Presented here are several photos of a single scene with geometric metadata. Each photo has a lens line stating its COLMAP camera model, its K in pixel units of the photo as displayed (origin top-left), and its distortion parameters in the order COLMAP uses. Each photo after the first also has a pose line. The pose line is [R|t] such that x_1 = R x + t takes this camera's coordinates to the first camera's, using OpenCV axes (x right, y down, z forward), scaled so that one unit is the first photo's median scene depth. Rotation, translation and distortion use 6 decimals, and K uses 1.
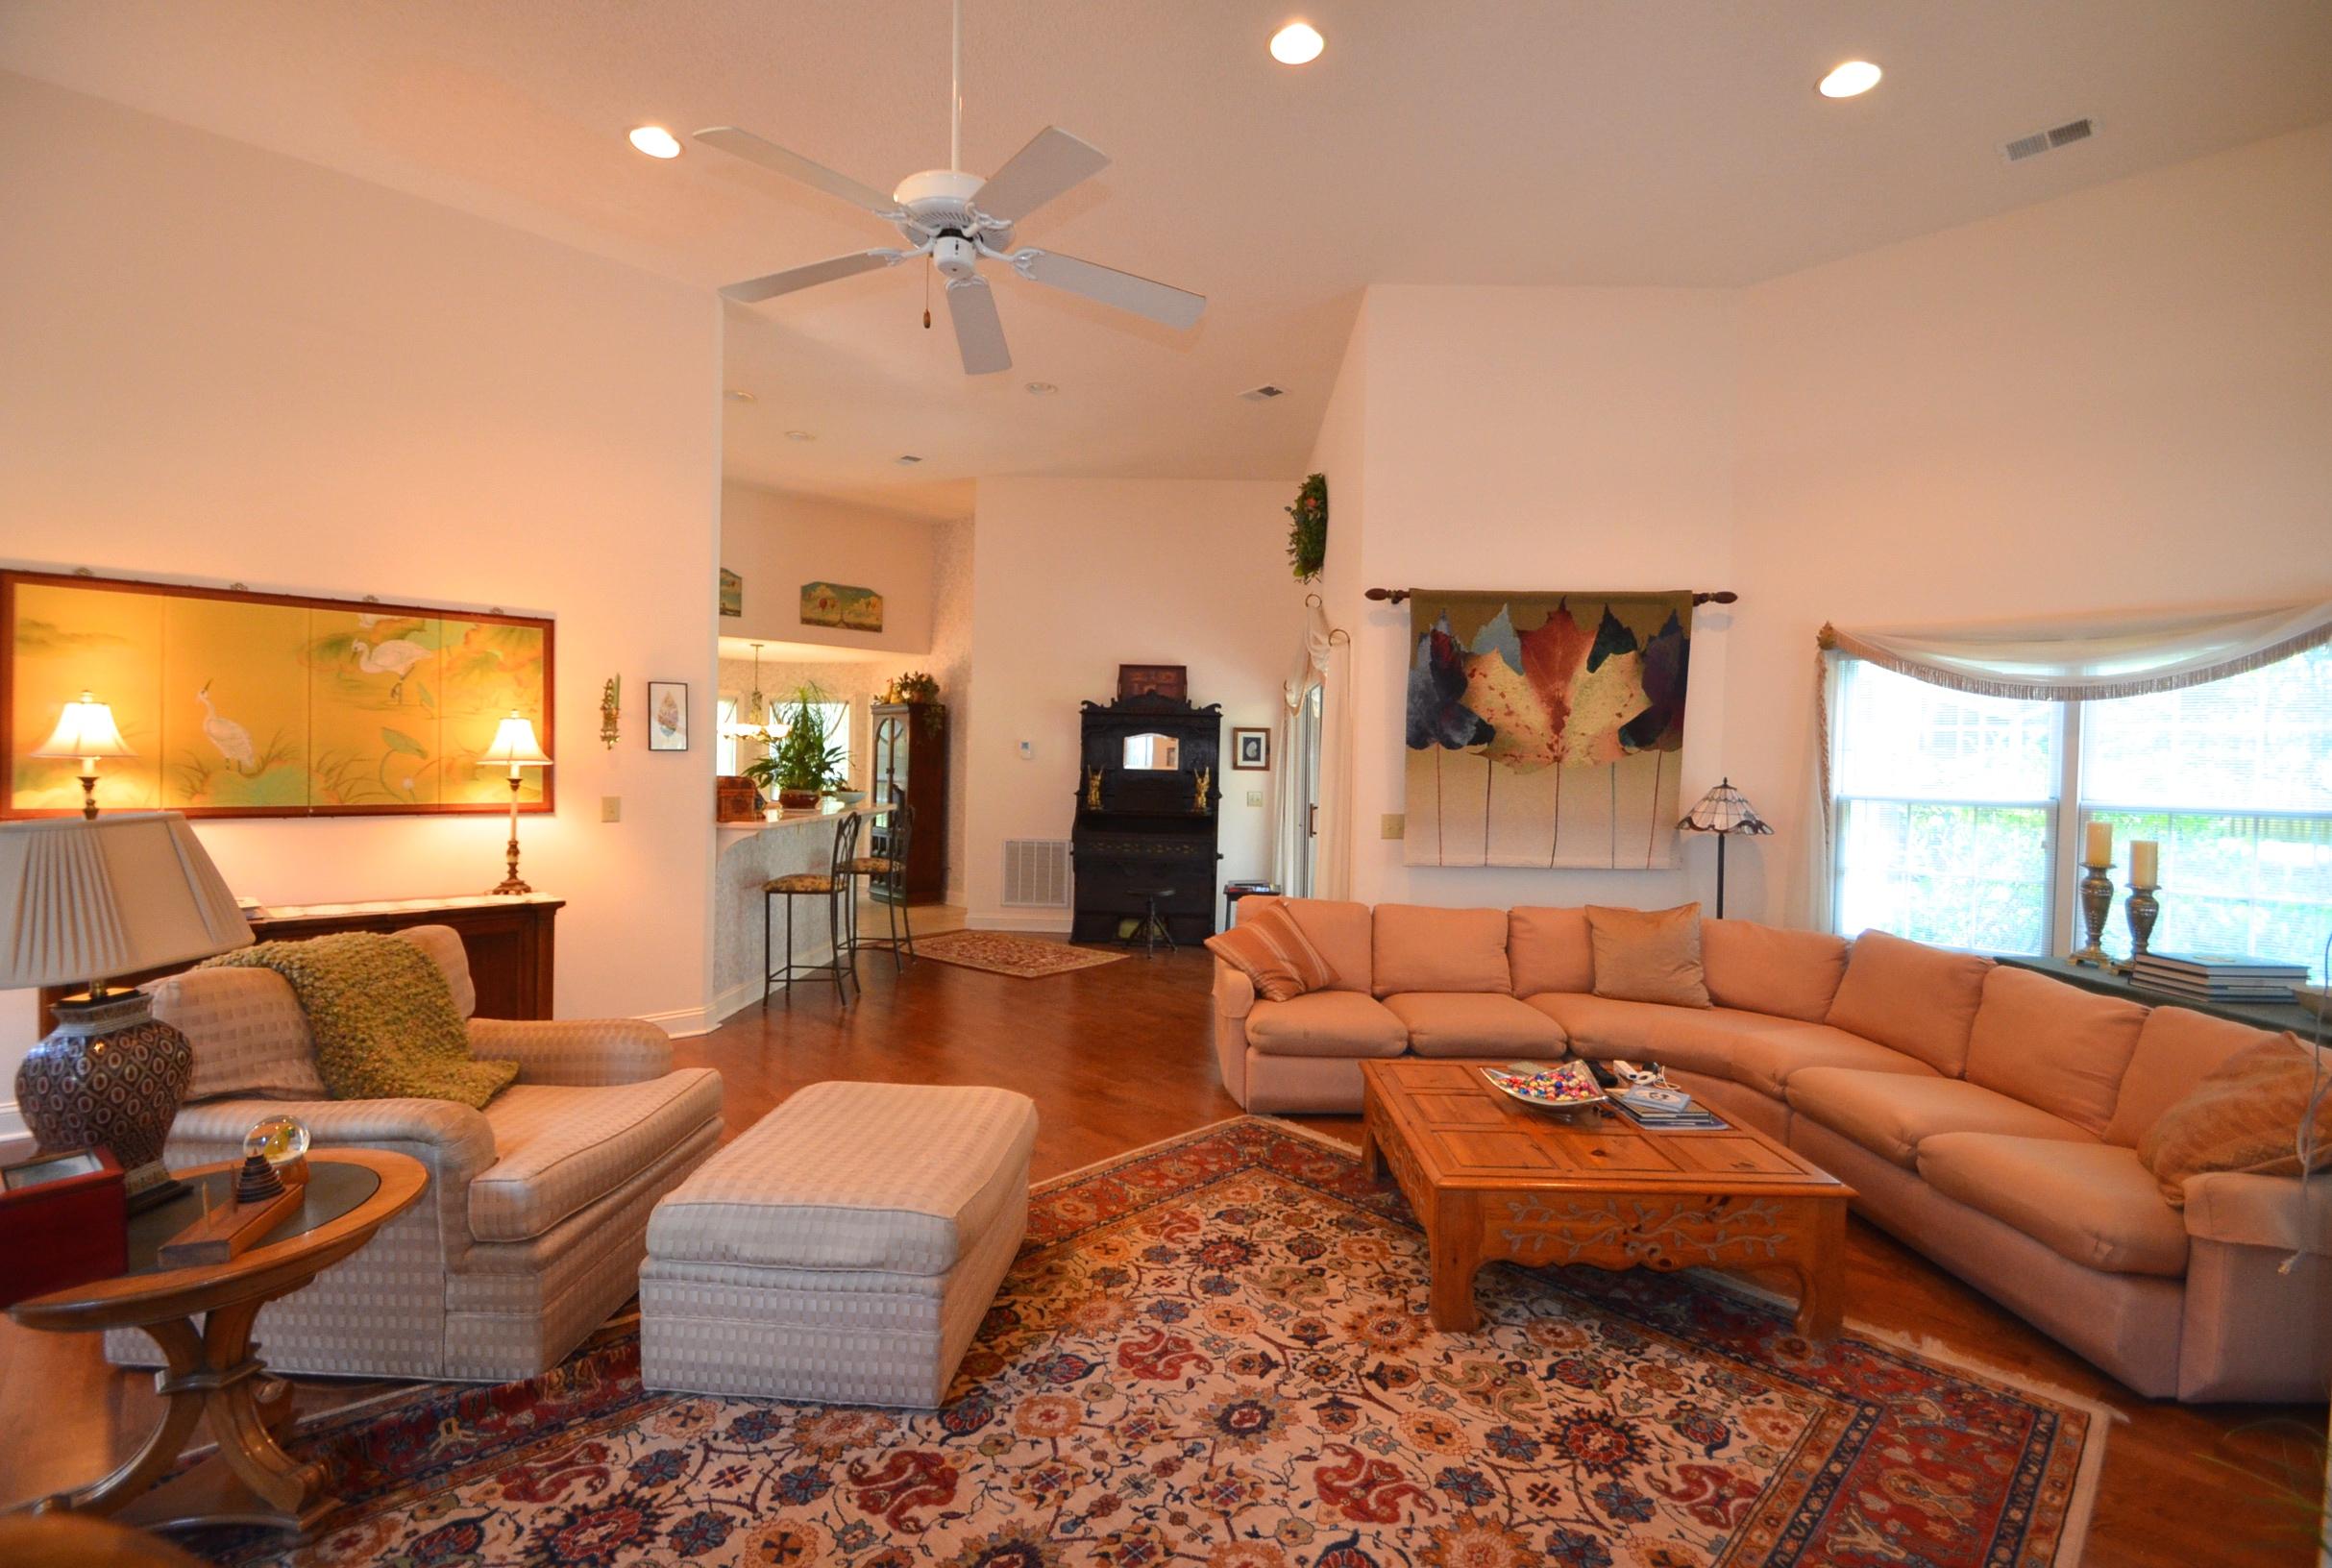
lens RADIAL K [[1036.7, 0, 1143.7], [0, 1036.7, 776.6], [0, 0, 1]] dist [0.002310, 0.000032]
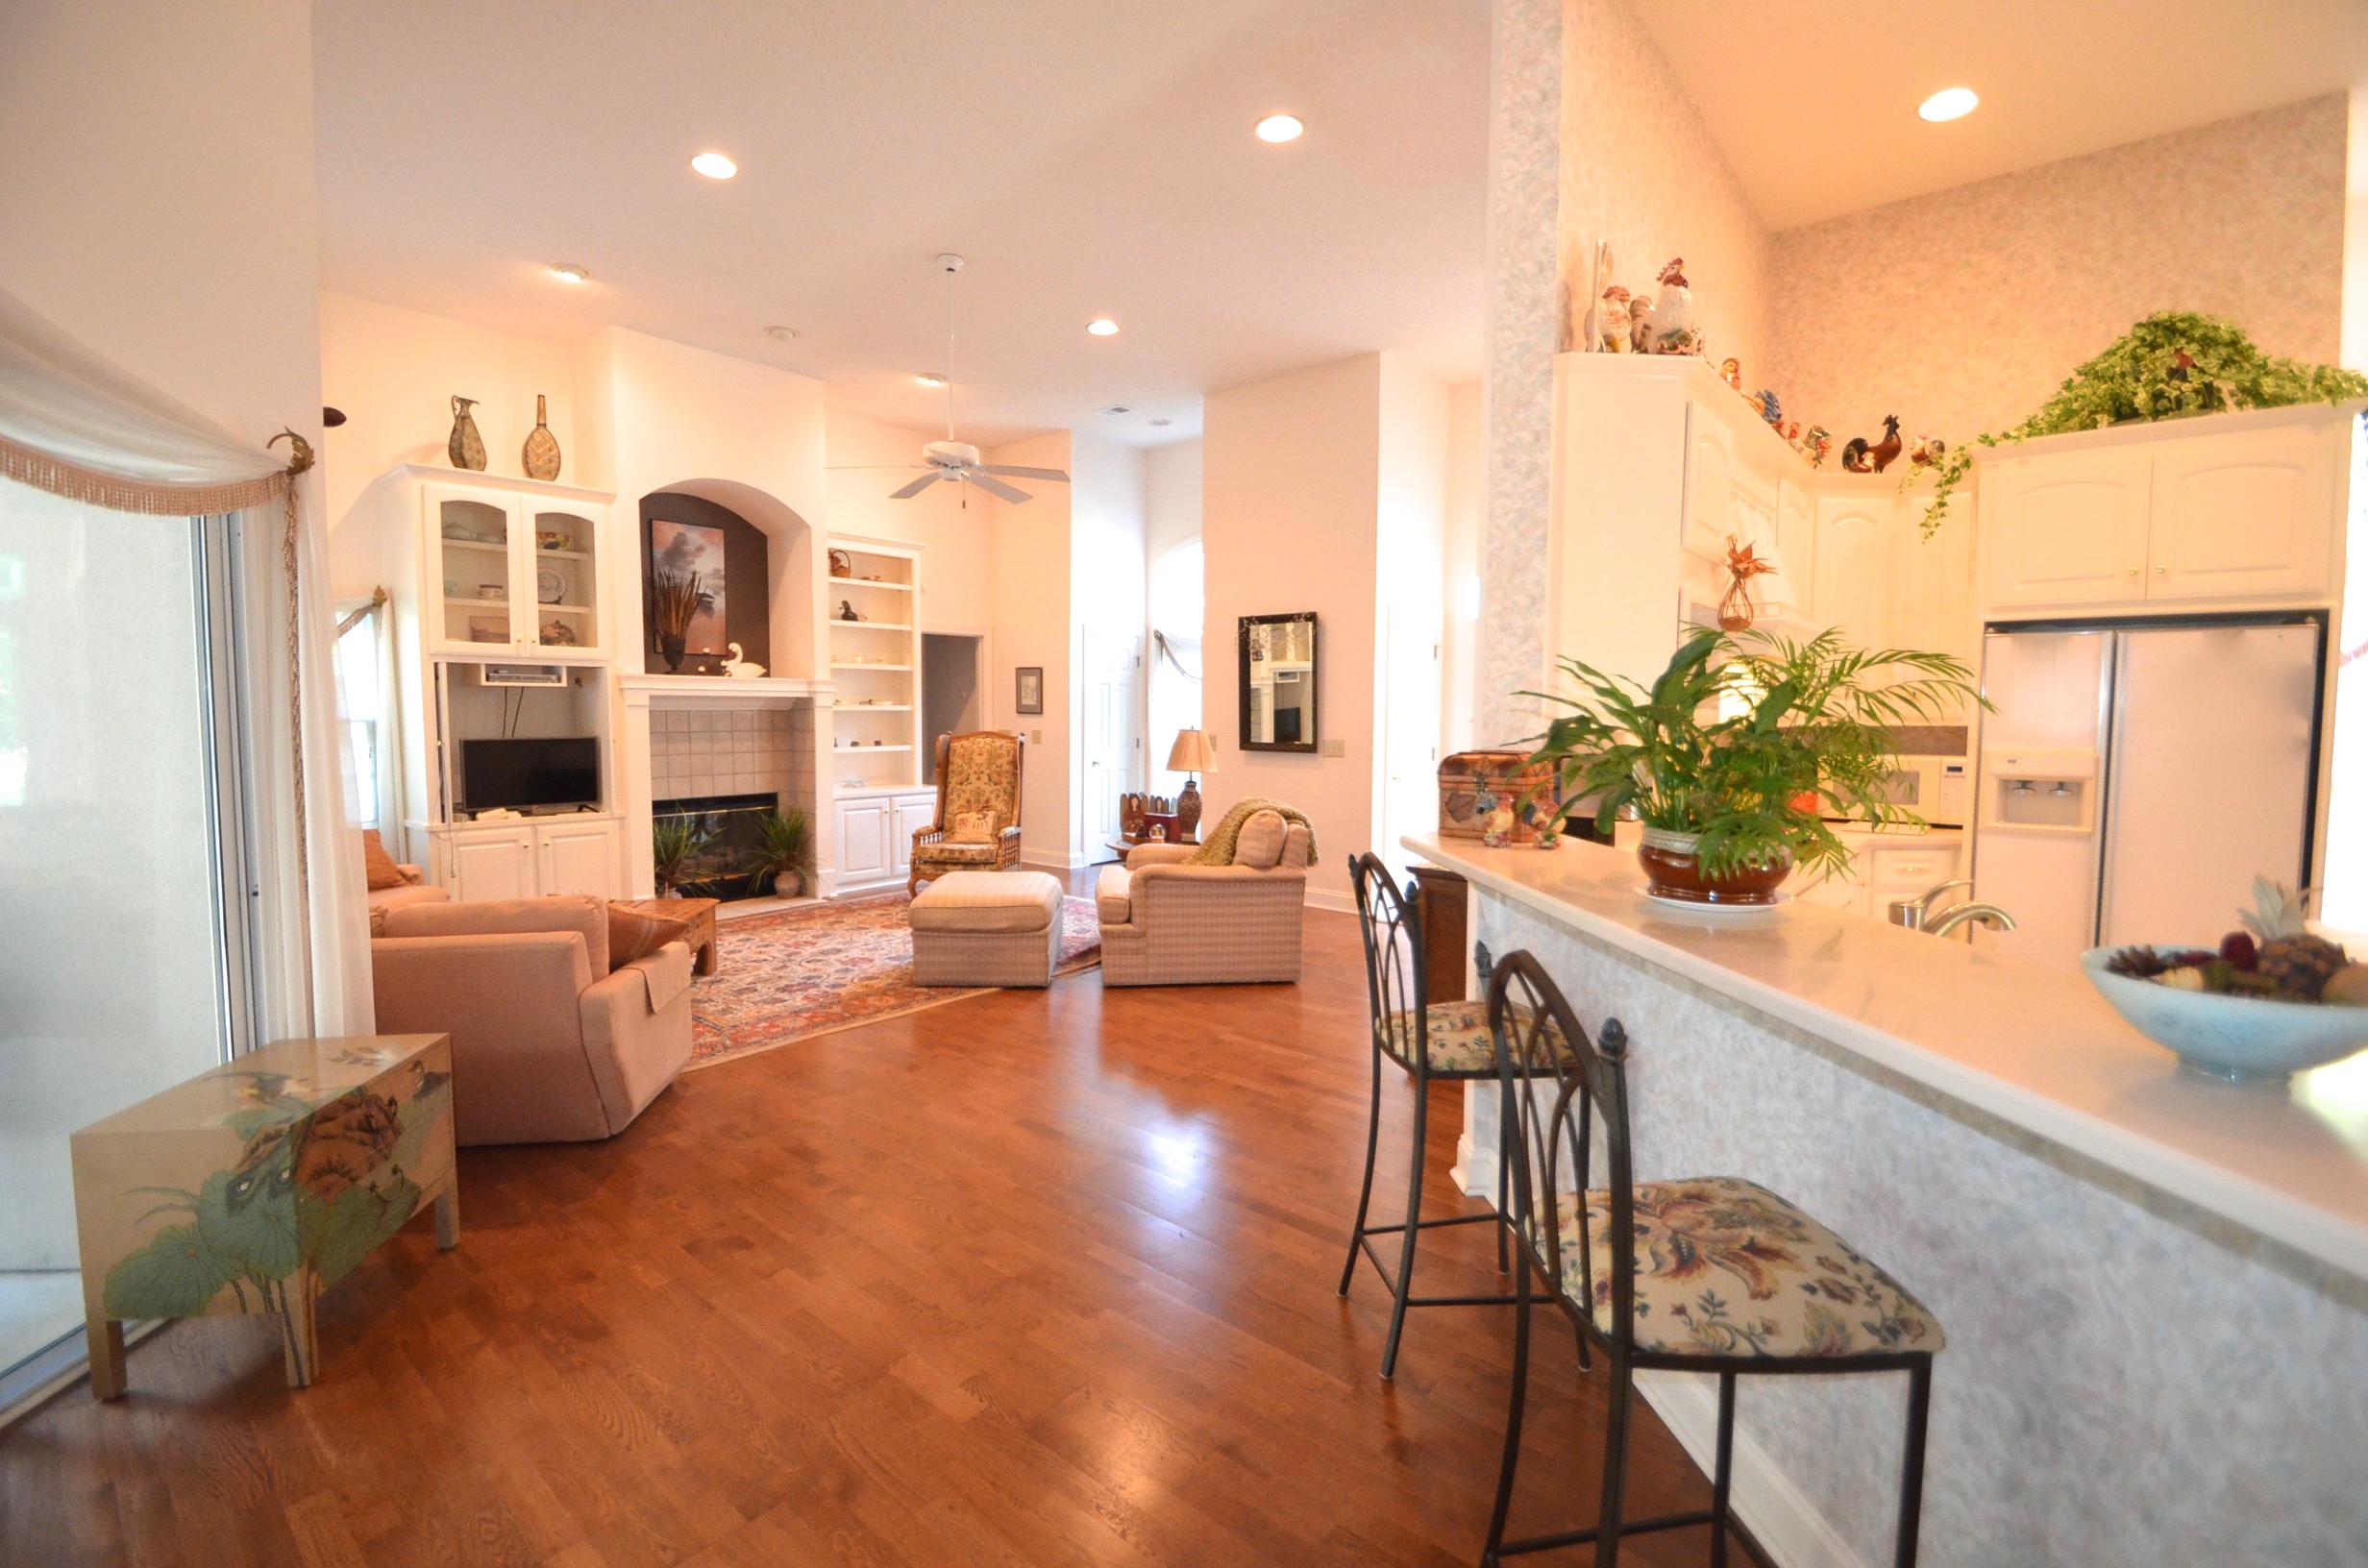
lens RADIAL K [[1036.5, 0, 1184.0], [0, 1036.5, 784.0], [0, 0, 1]] dist [0.026969, -0.023029]
pose [[-0.990967, 0.000480, -0.134106, -0.450401], [-0.011727, 0.995853, 0.090218, -0.061848], [0.133593, 0.090976, -0.986852, 3.789426]]
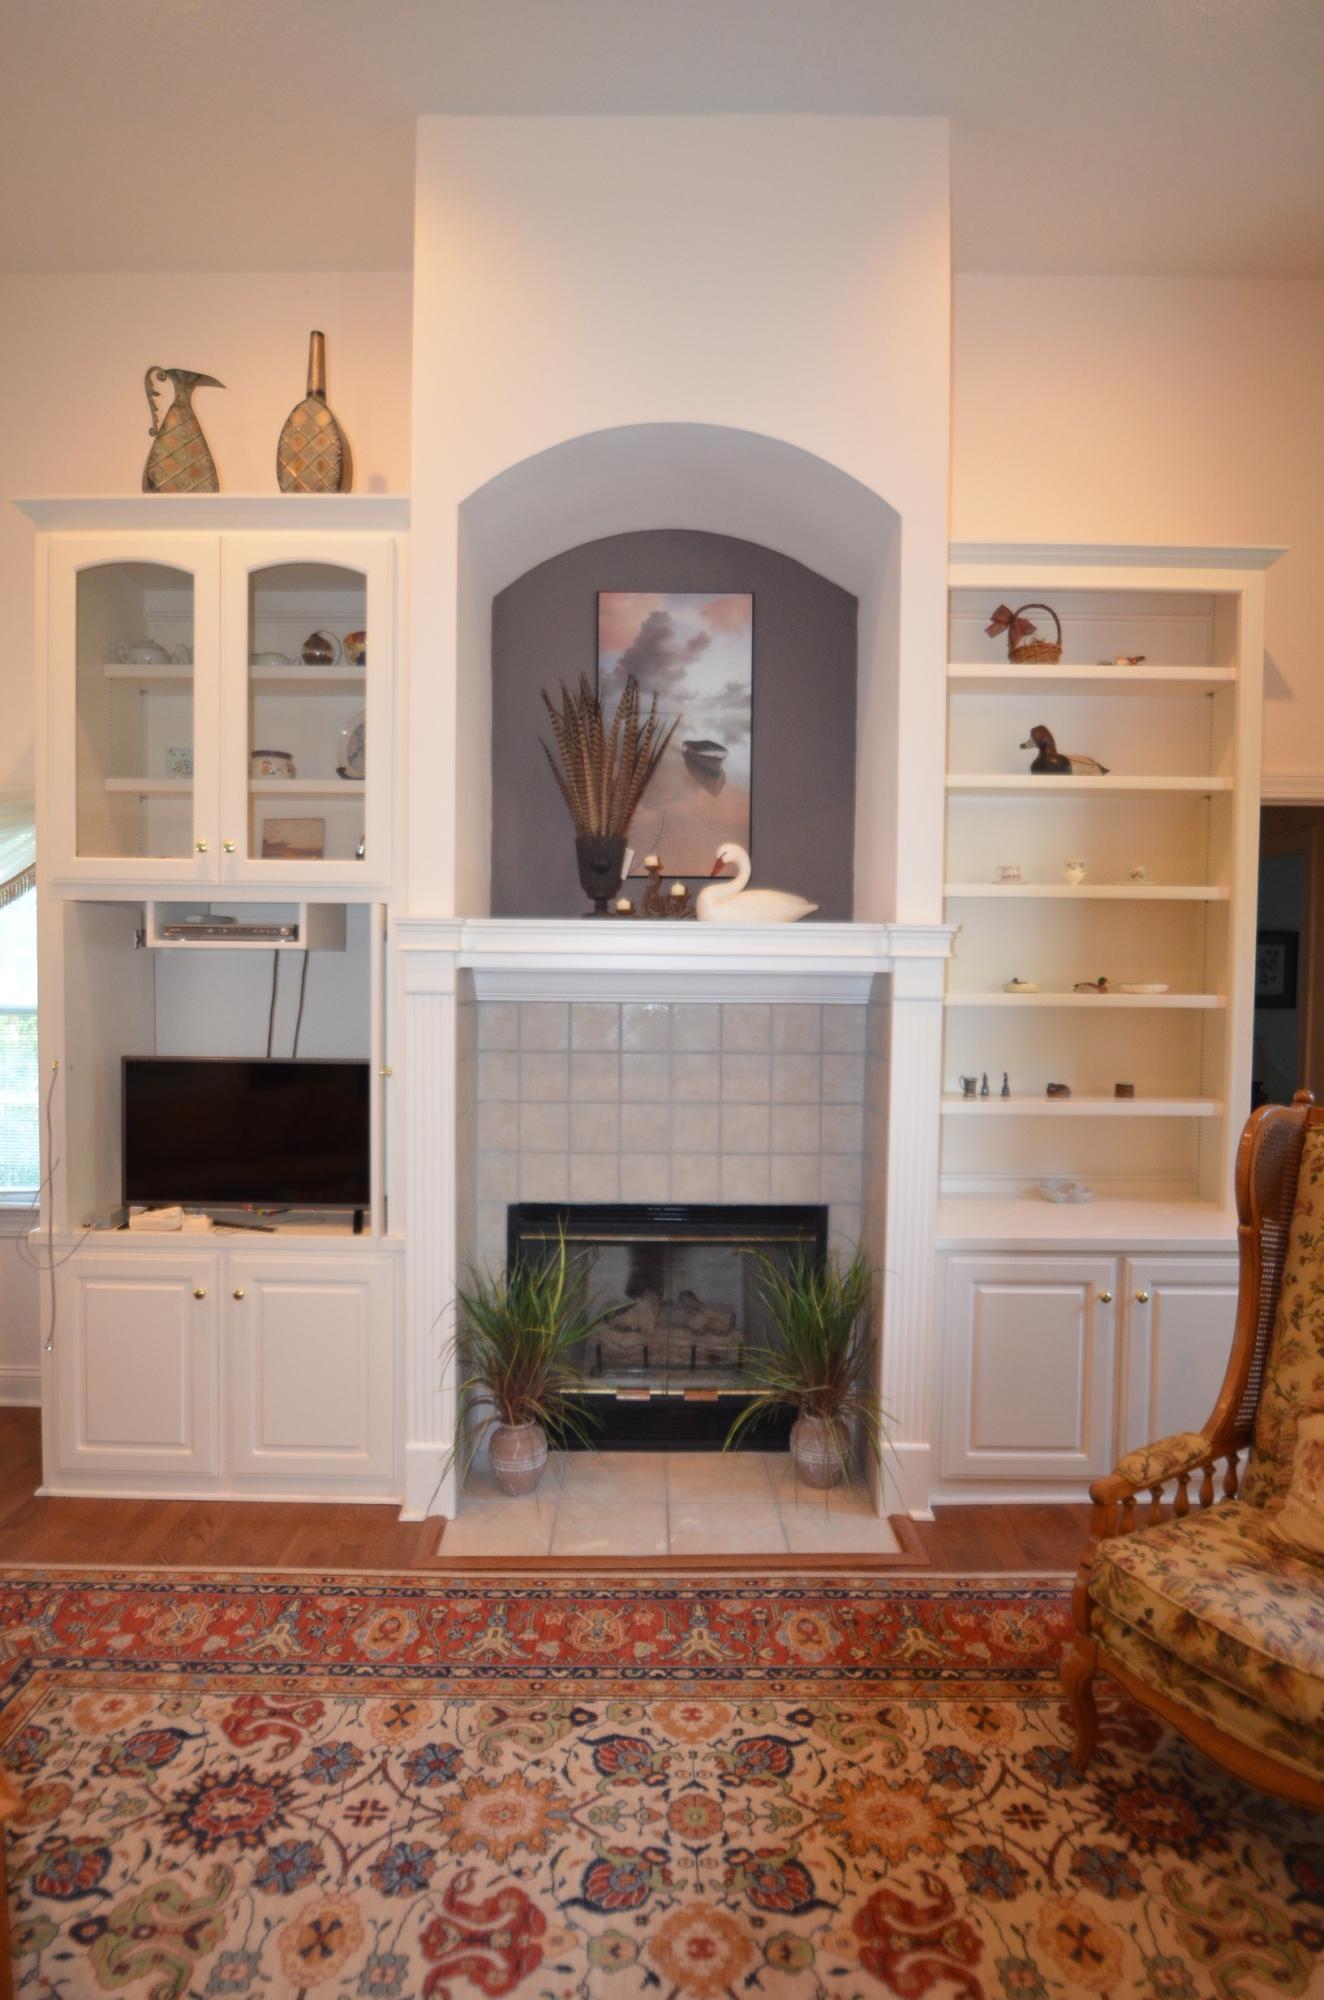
lens RADIAL K [[1040.5, 0, 662.0], [0, 1040.5, 1000.0], [0, 0, 1]] dist [-0.022195, -0.001082]
pose [[-0.742796, -0.034094, 0.668649, -0.339041], [-0.004954, 0.998955, 0.045432, -0.045862], [-0.669500, 0.030434, -0.742189, 1.336685]]
